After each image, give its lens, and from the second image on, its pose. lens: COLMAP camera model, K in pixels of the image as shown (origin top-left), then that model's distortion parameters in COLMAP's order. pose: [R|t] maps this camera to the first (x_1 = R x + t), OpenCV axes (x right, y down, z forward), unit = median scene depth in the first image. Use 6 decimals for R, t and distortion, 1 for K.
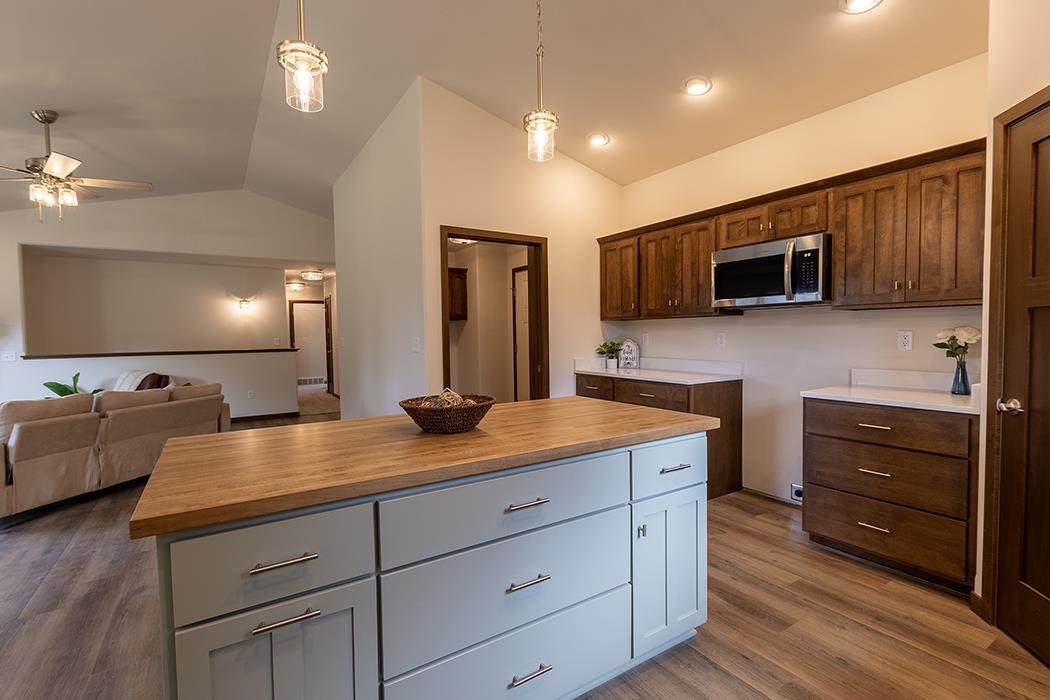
lens RADIAL K [[493.1, 0, 553.1], [0, 493.1, 360.2], [0, 0, 1]] dist [0.001969, -0.000279]
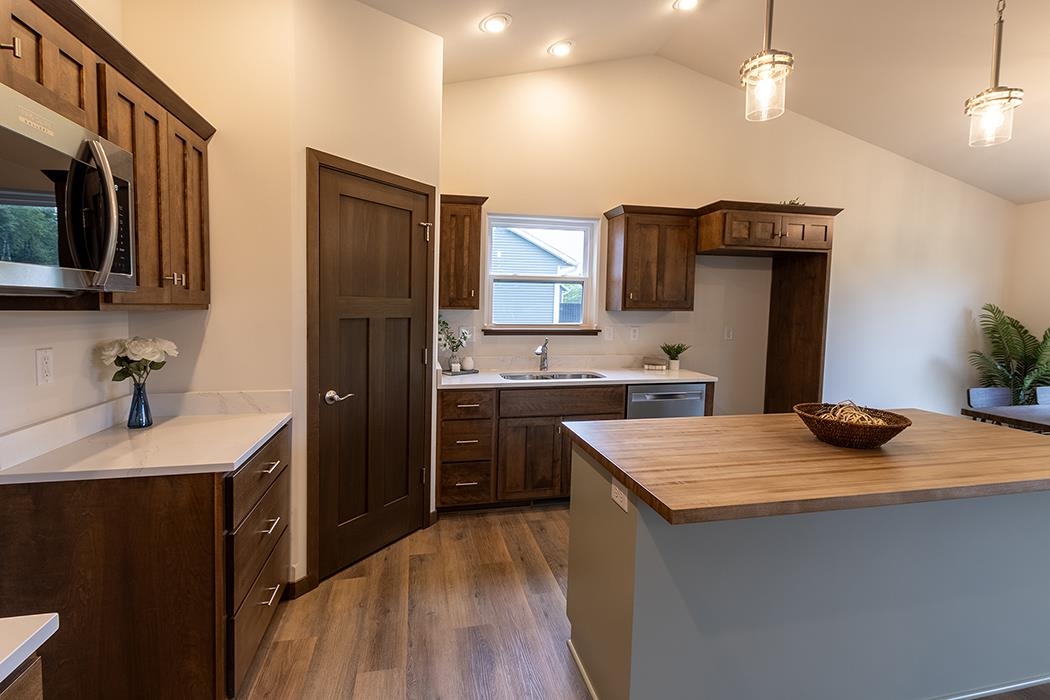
lens RADIAL K [[494.6, 0, 529.8], [0, 494.6, 326.7], [0, 0, 1]] dist [0.002786, -0.001246]
pose [[-0.927534, -0.011457, 0.373564, -0.001348], [0.019873, 0.996604, 0.079908, -0.093813], [-0.373211, 0.081541, -0.924156, 1.050970]]
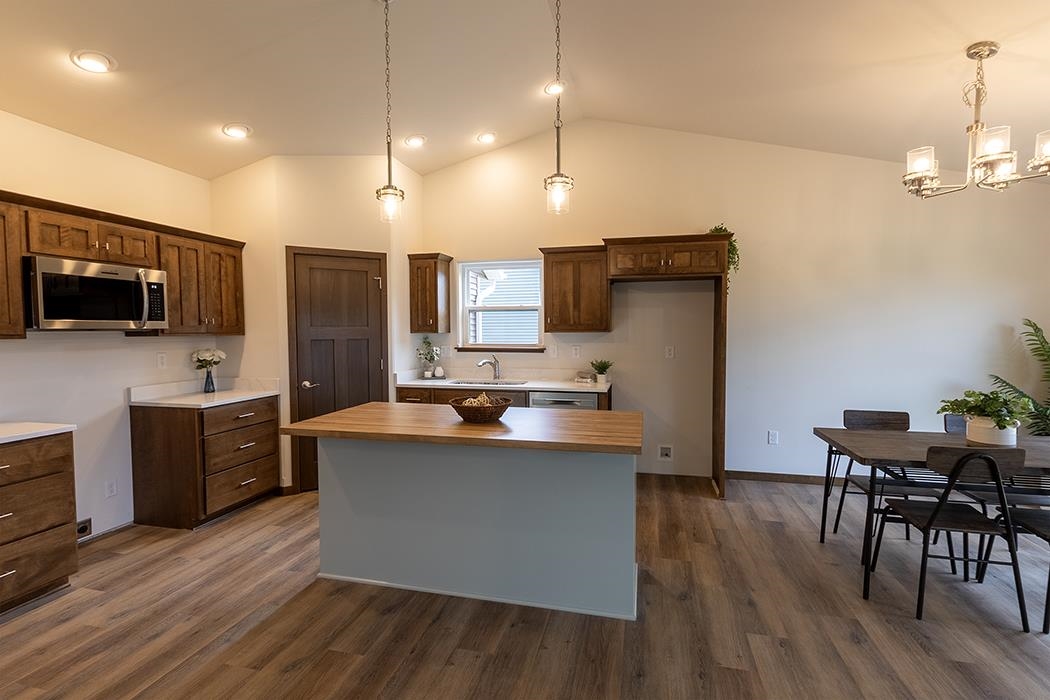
lens RADIAL K [[497.6, 0, 518.8], [0, 497.6, 351.3], [0, 0, 1]] dist [0.011559, -0.000766]
pose [[-0.657673, -0.019647, 0.753048, -0.717506], [0.050144, 0.996301, 0.069787, -0.086784], [-0.751633, 0.083657, -0.654255, 0.925440]]
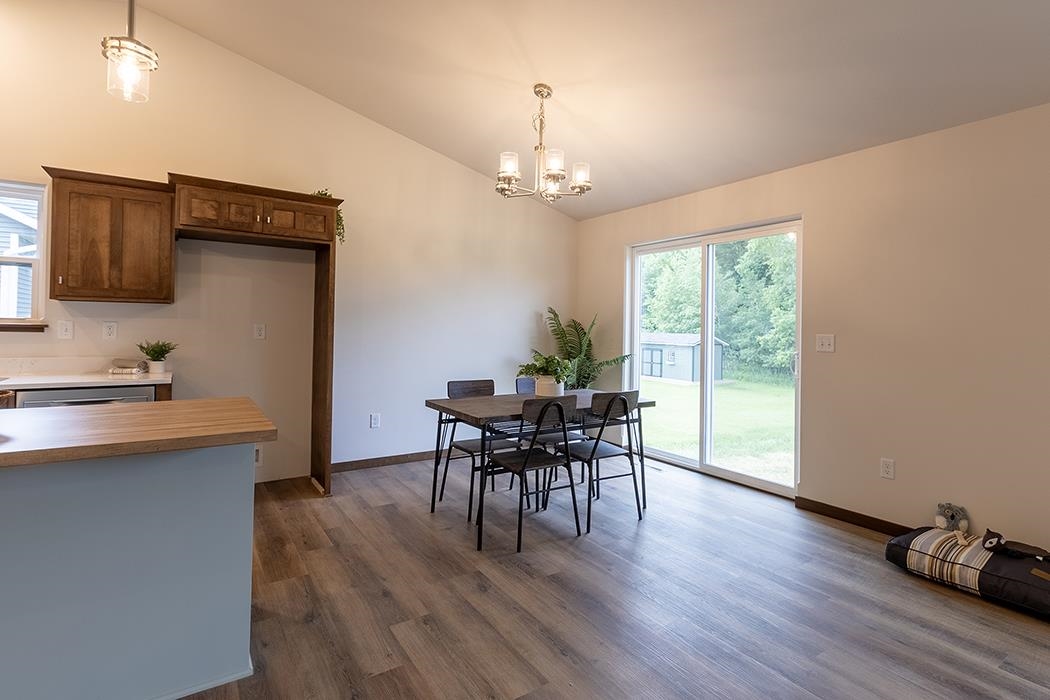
lens RADIAL K [[525.1, 0, 553.5], [0, 525.1, 320.6], [0, 0, 1]] dist [0.002286, 0.000277]
pose [[-0.999909, -0.006280, -0.011913, -0.614367], [-0.006701, 0.999343, 0.035620, -0.042459], [0.011681, 0.035696, -0.999294, 0.909725]]
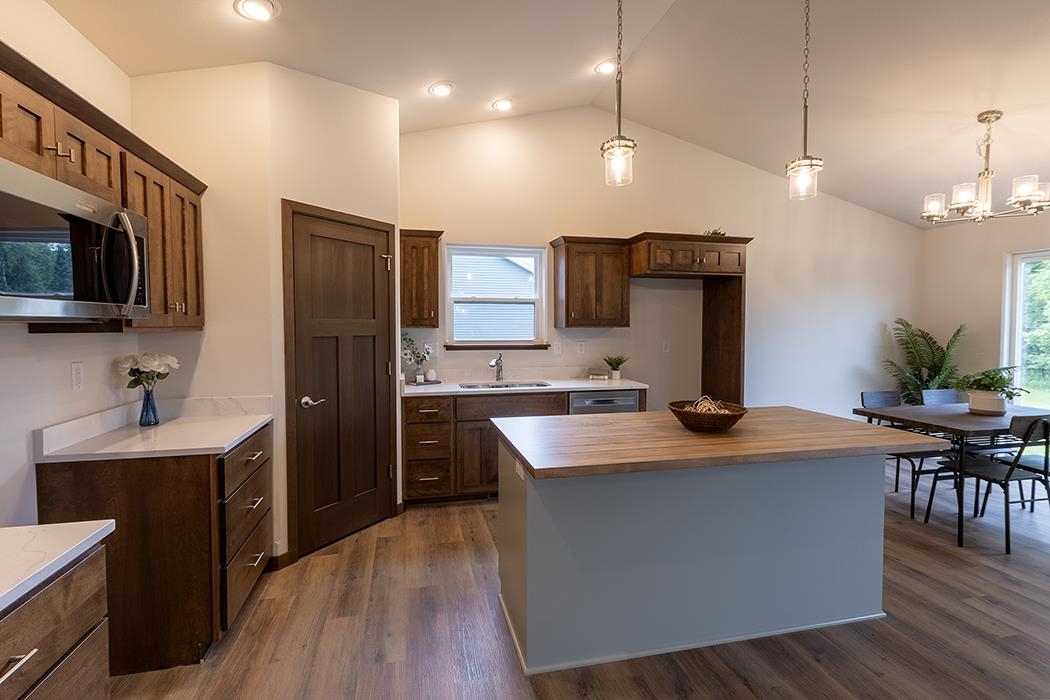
lens RADIAL K [[486.8, 0, 523.0], [0, 486.8, 345.3], [0, 0, 1]] dist [0.003918, -0.000471]
pose [[-0.930709, -0.003634, 0.365744, -0.121557], [0.029166, 0.996029, 0.084116, -0.099465], [-0.364597, 0.088955, -0.926907, 1.139052]]
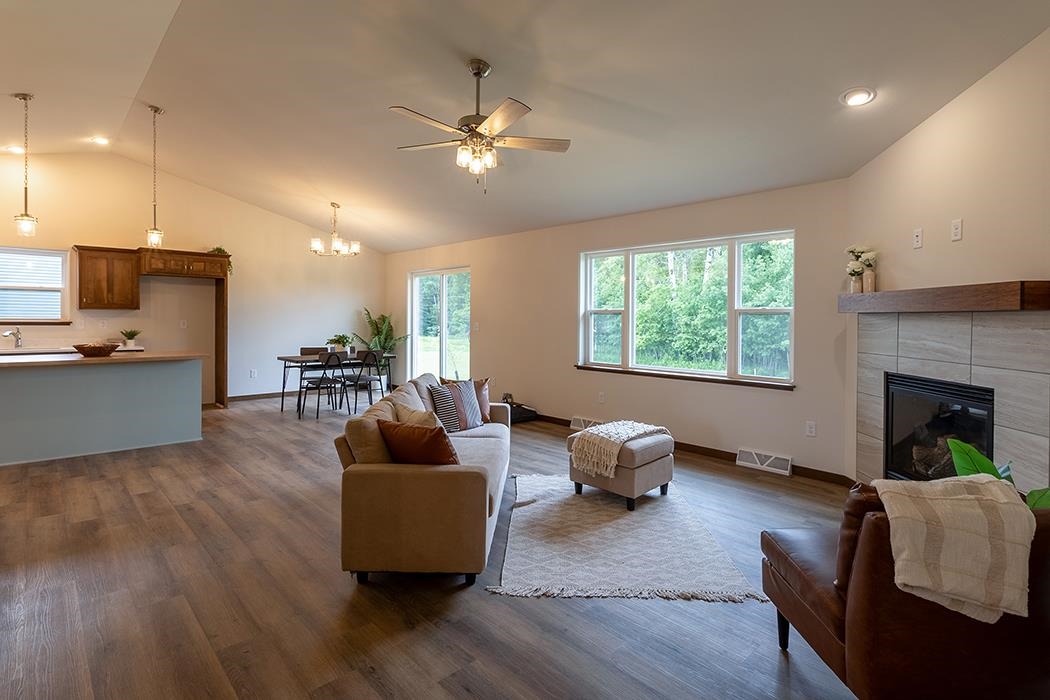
lens RADIAL K [[540.8, 0, 550.4], [0, 540.8, 322.6], [0, 0, 1]] dist [0.002446, -0.000106]
pose [[-0.986441, 0.004409, -0.164055, -1.069674], [-0.005610, 0.998149, 0.060556, -0.116465], [0.164018, 0.060655, -0.984591, 2.106185]]
